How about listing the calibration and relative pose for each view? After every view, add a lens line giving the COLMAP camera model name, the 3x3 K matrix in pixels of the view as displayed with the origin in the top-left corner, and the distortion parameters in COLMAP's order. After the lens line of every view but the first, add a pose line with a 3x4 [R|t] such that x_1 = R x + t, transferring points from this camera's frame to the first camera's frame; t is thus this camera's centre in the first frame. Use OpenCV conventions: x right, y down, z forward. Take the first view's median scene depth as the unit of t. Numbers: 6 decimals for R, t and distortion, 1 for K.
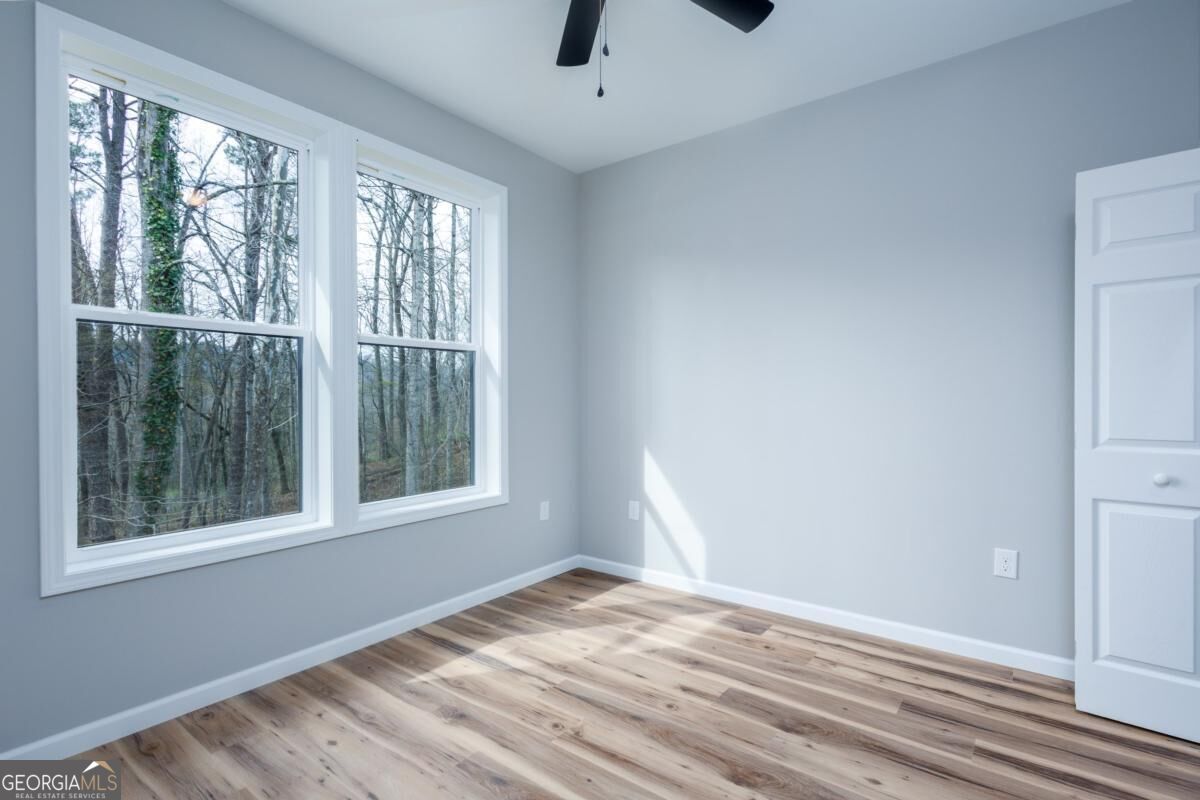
lens RADIAL K [[566.6, 0, 608.3], [0, 566.6, 398.3], [0, 0, 1]] dist [0.000632, 0.000080]
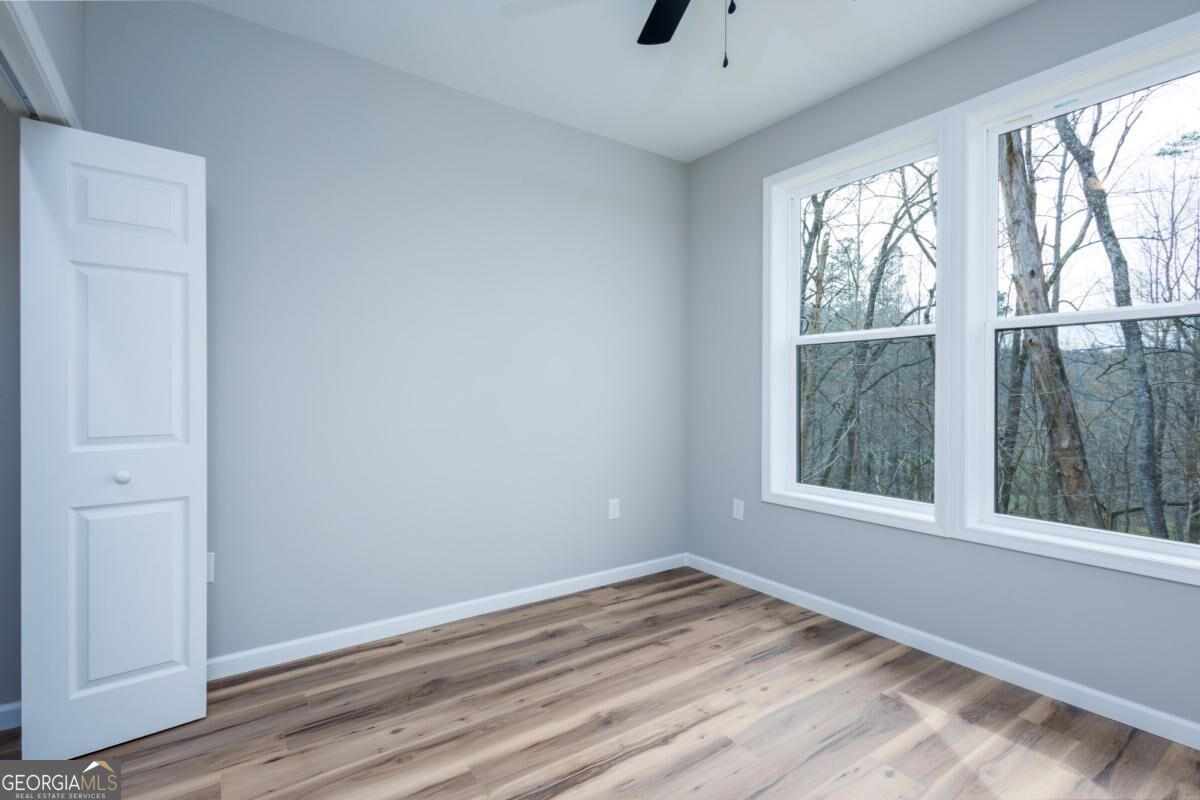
lens RADIAL K [[566.6, 0, 608.3], [0, 566.6, 398.3], [0, 0, 1]] dist [0.000632, 0.000080]
pose [[-0.304704, 0.007510, -0.952418, 0.635543], [-0.004940, 0.999943, 0.009466, 0.002349], [0.952434, 0.007589, -0.304649, 0.758501]]
